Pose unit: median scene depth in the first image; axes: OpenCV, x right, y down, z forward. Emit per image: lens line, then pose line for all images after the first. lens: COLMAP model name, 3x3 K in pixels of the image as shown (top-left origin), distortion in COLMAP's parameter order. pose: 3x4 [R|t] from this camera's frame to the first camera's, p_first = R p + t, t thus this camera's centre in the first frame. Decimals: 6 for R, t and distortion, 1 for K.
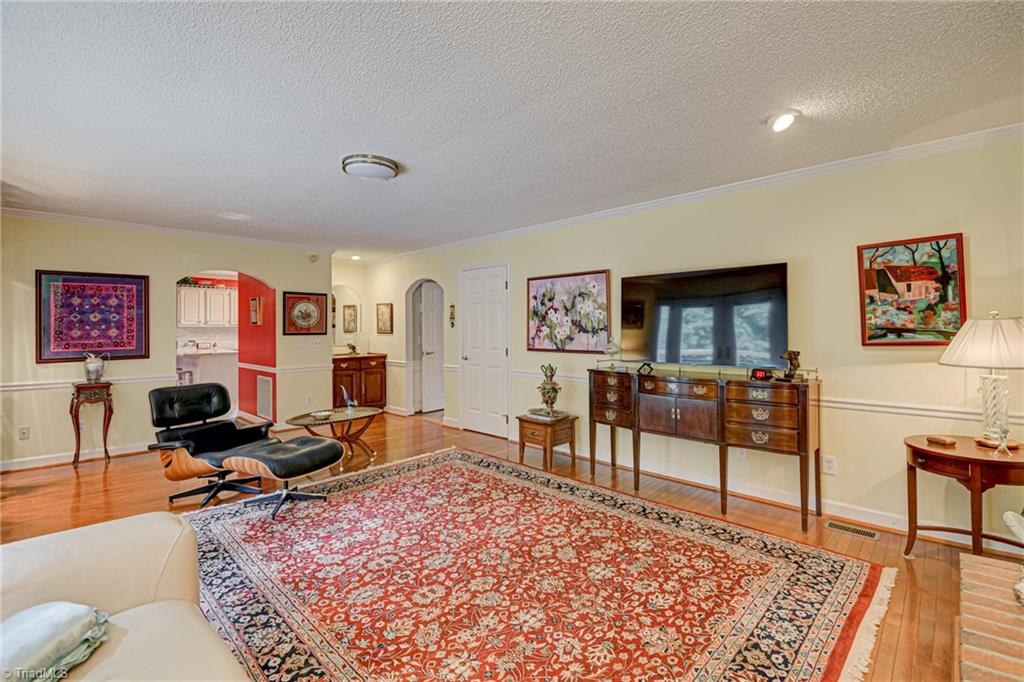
lens RADIAL K [[459.4, 0, 521.1], [0, 459.4, 331.4], [0, 0, 1]] dist [0.001372, -0.000301]
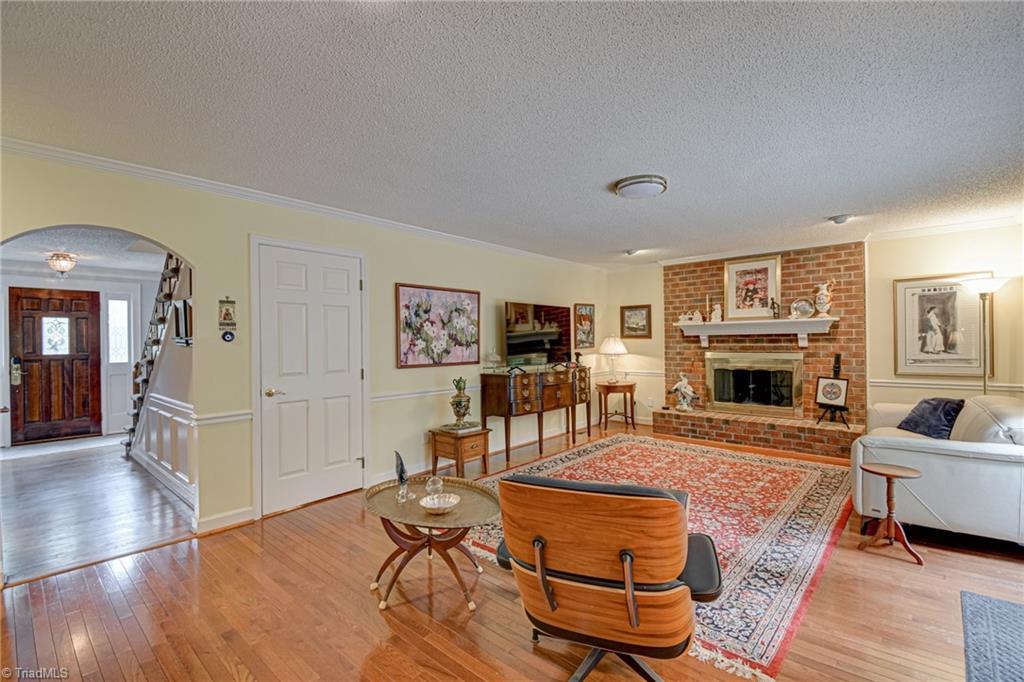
lens RADIAL K [[452.2, 0, 530.9], [0, 452.2, 347.3], [0, 0, 1]] dist [0.038793, -0.000001]
pose [[-0.058472, -0.010432, 0.998235, -0.925590], [0.015746, 0.999811, 0.011371, -0.003252], [-0.998165, 0.016383, -0.058297, 0.888545]]
